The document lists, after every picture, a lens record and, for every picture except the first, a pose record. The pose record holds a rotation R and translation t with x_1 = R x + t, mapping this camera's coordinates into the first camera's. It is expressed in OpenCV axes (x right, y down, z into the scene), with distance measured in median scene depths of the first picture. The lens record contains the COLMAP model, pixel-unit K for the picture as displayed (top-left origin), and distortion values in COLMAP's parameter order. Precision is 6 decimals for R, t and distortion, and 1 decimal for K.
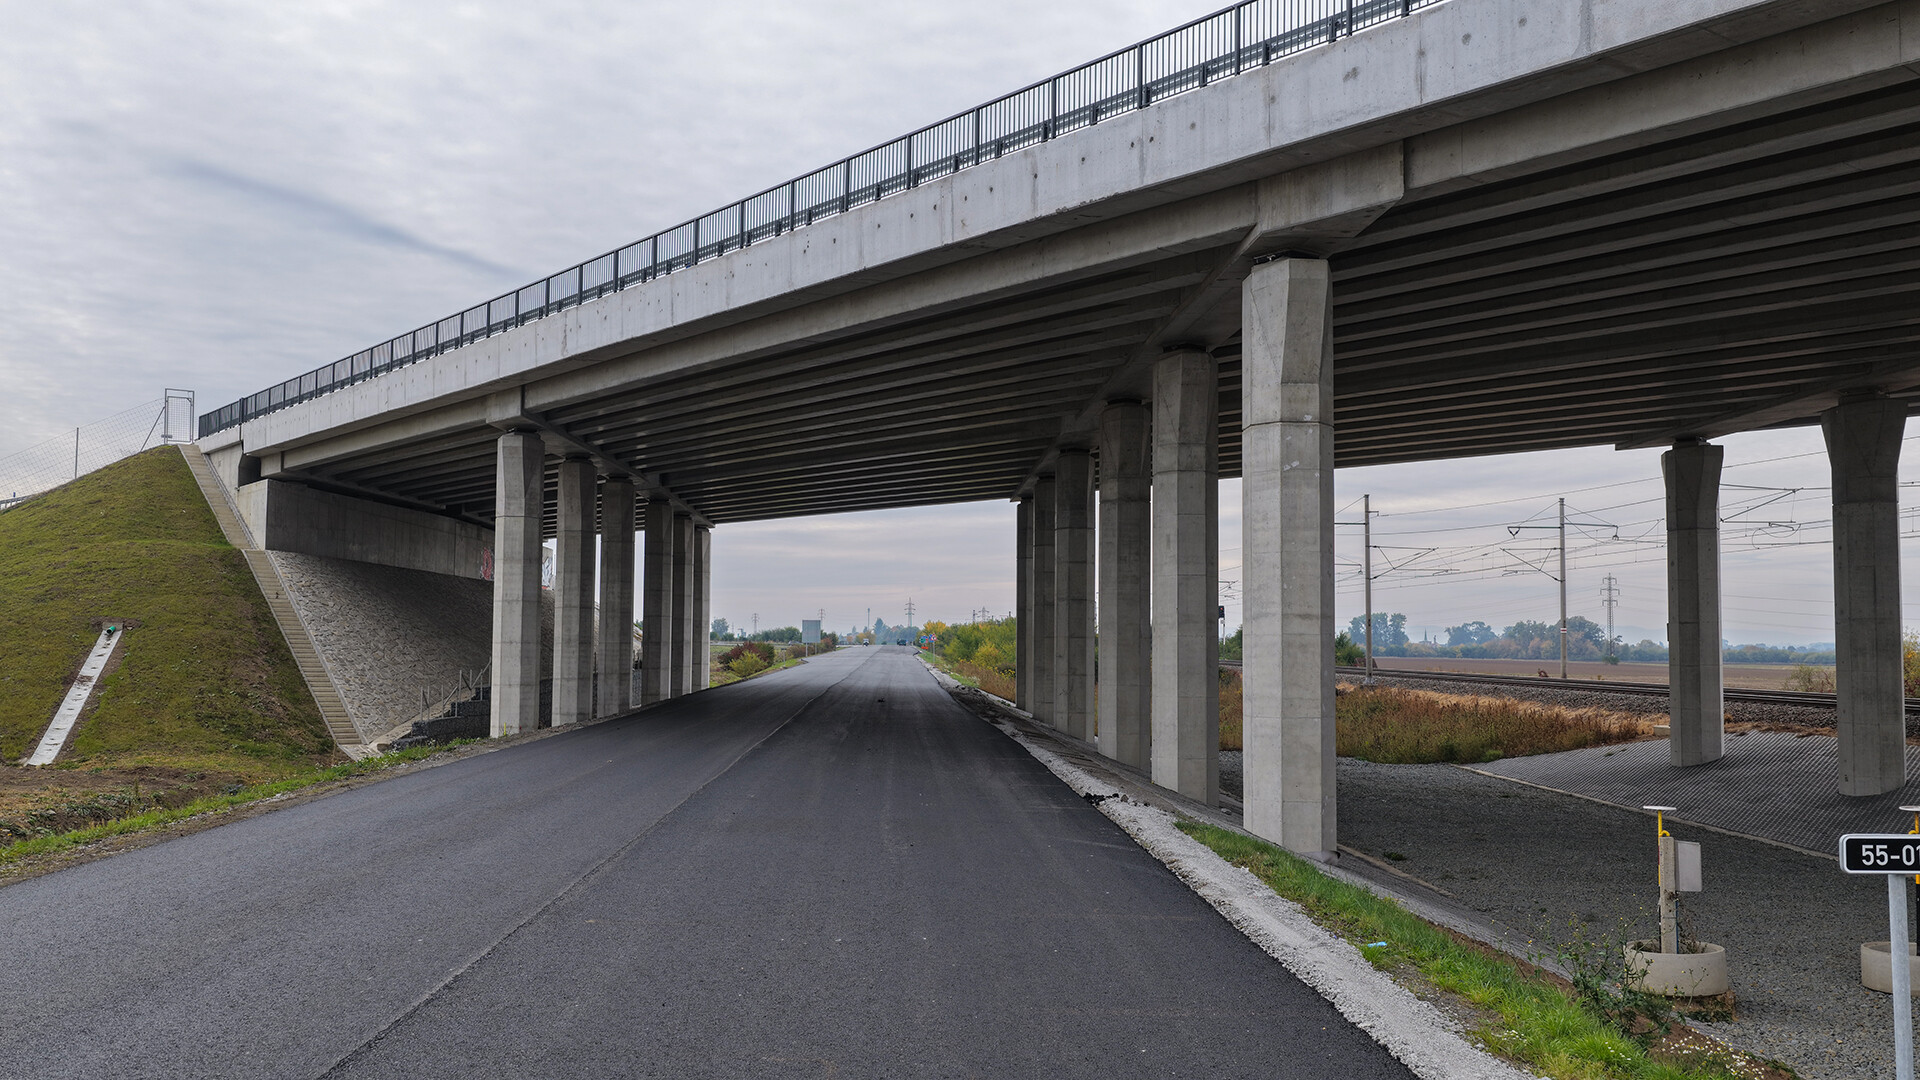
lens RADIAL K [[1611.2, 0, 972.2], [0, 1611.2, 538.5], [0, 0, 1]] dist [-0.003638, 0.019354]
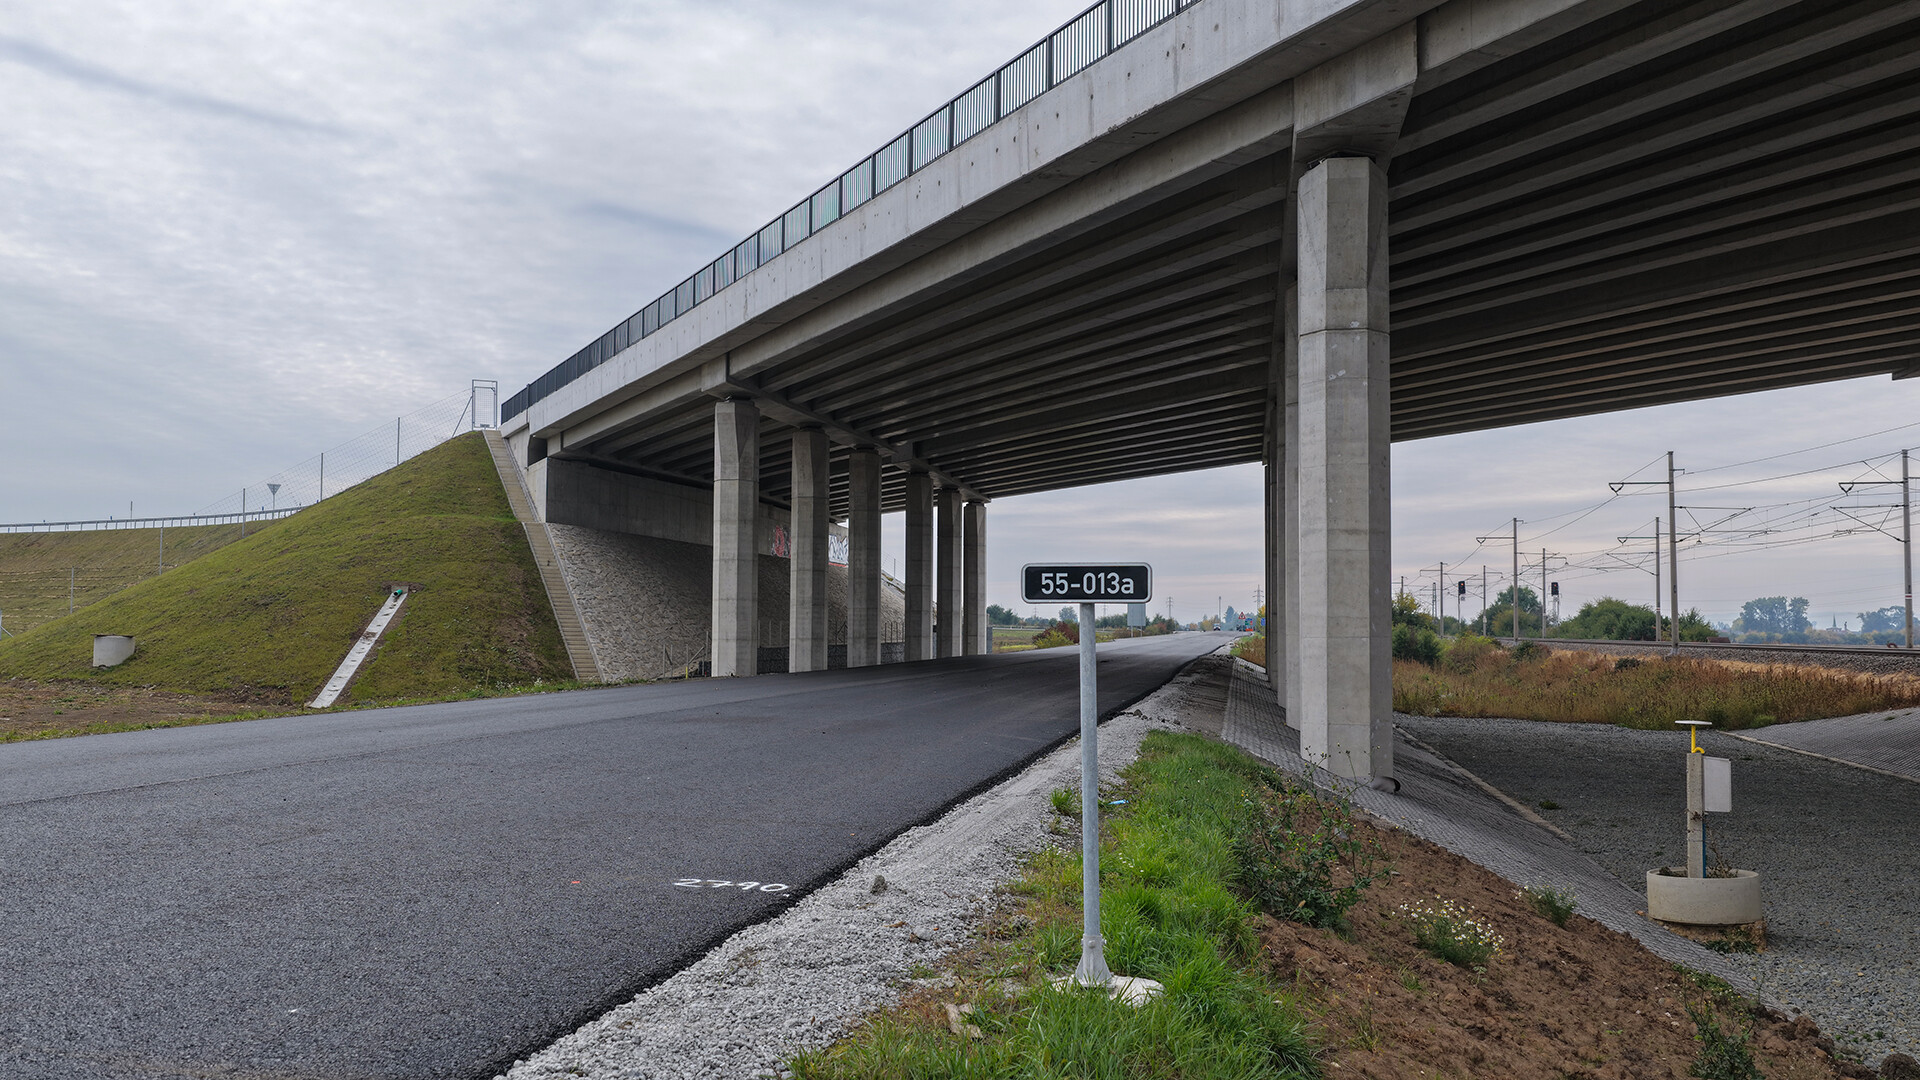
lens RADIAL K [[1611.2, 0, 960.8], [0, 1611.2, 535.1], [0, 0, 1]] dist [-0.003638, 0.019354]
pose [[0.975094, -0.014988, -0.221286, 0.097576], [0.016053, 0.999867, 0.003016, 0.022277], [0.221211, -0.006494, 0.975204, 0.007681]]
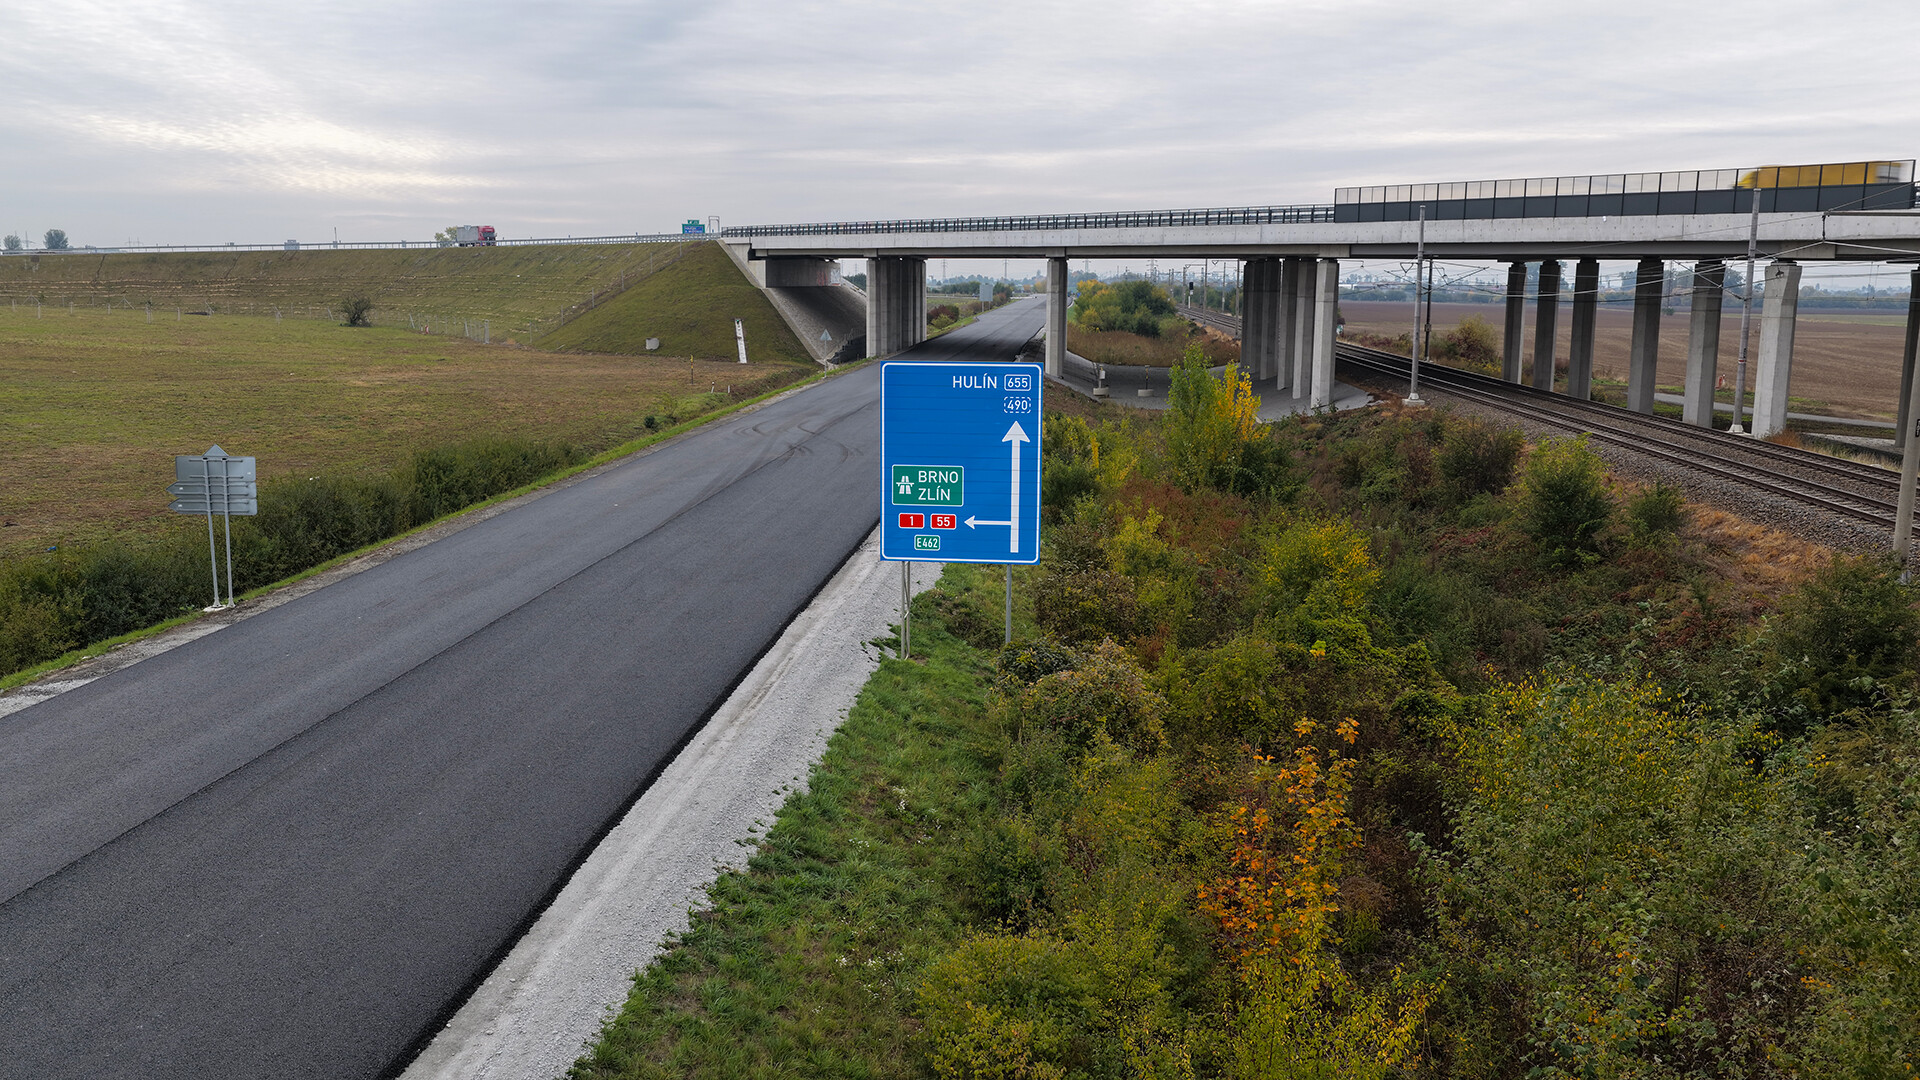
lens RADIAL K [[1611.2, 0, 971.3], [0, 1611.2, 529.9], [0, 0, 1]] dist [-0.003638, 0.019354]
pose [[0.993445, 0.018669, -0.112772, 0.273715], [0.005709, 0.977238, 0.212068, -0.220639], [0.114164, -0.211322, 0.970726, -2.171861]]
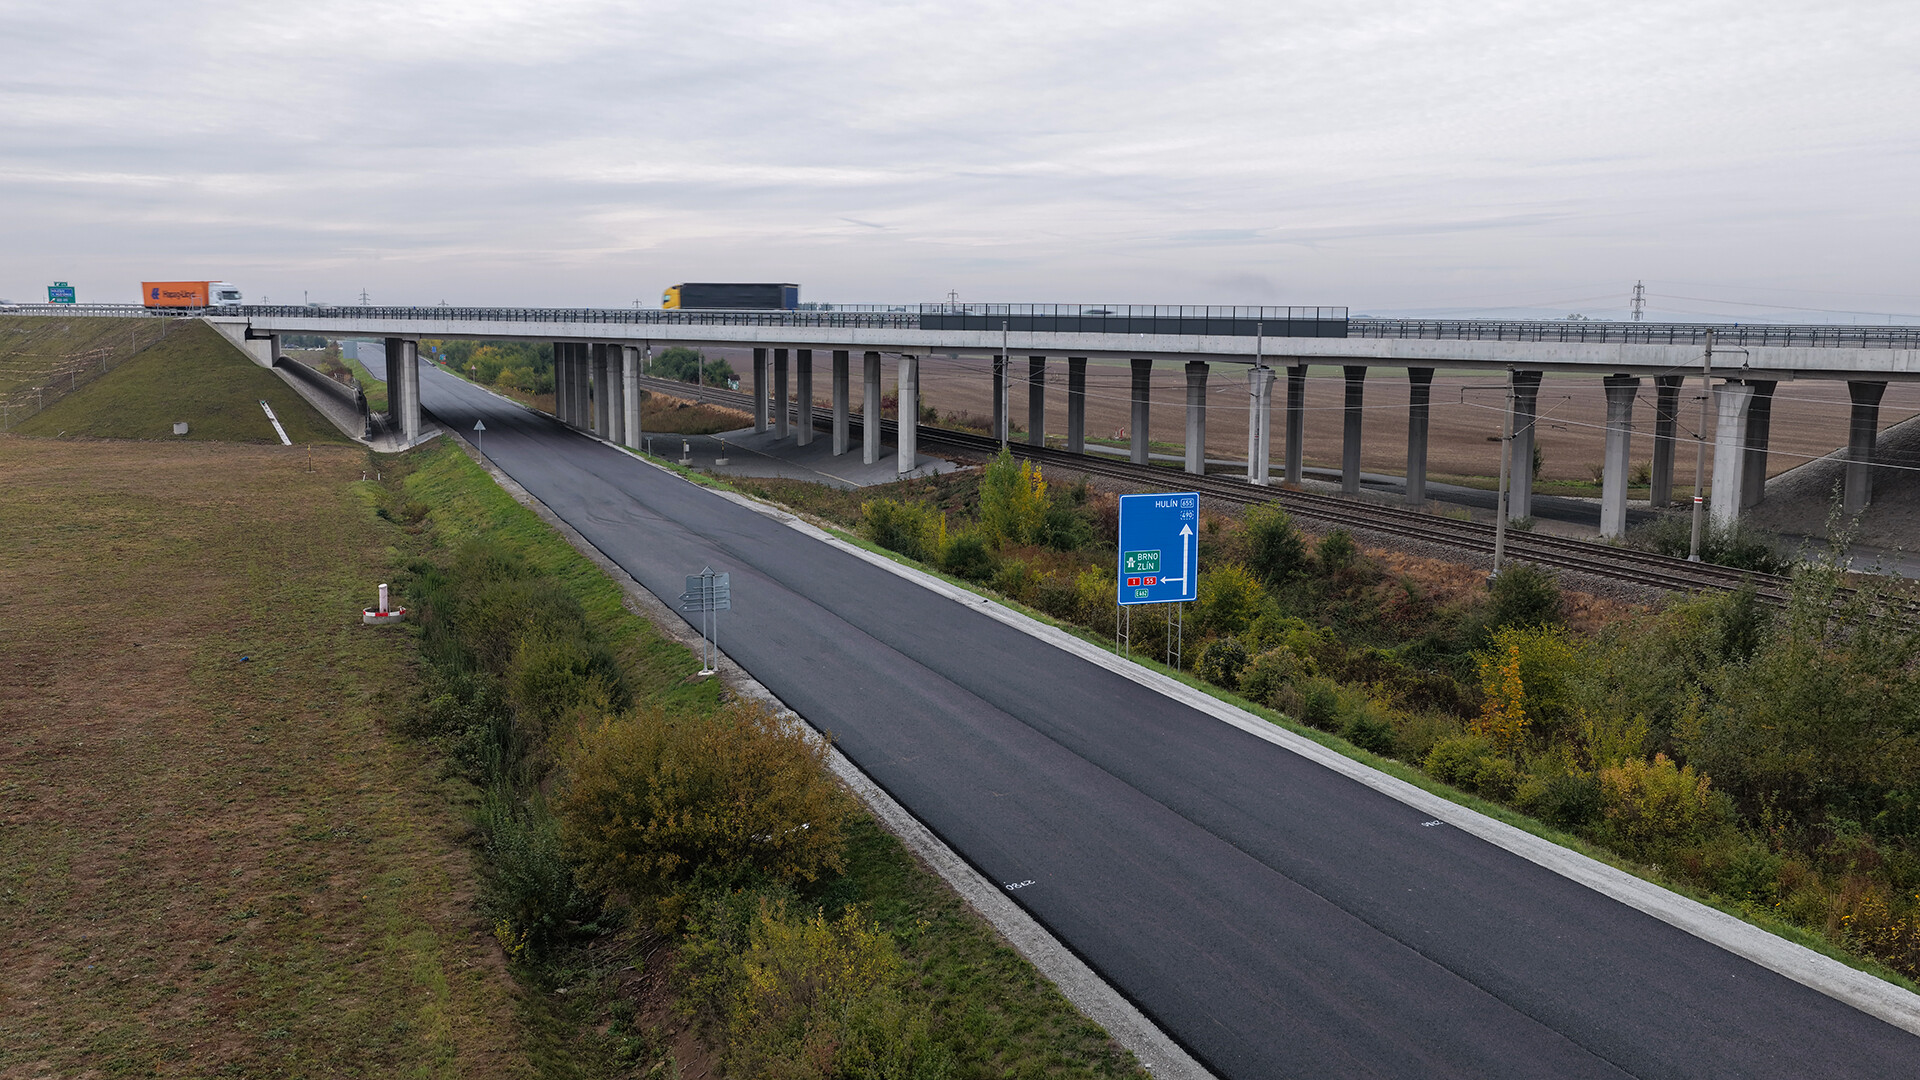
lens RADIAL K [[1611.2, 0, 967.2], [0, 1611.2, 548.0], [0, 0, 1]] dist [-0.003638, 0.019354]
pose [[0.946850, -0.048053, 0.318067, -0.282548], [-0.016846, 0.980015, 0.198210, -0.334903], [-0.321235, -0.193034, 0.927117, -2.564373]]
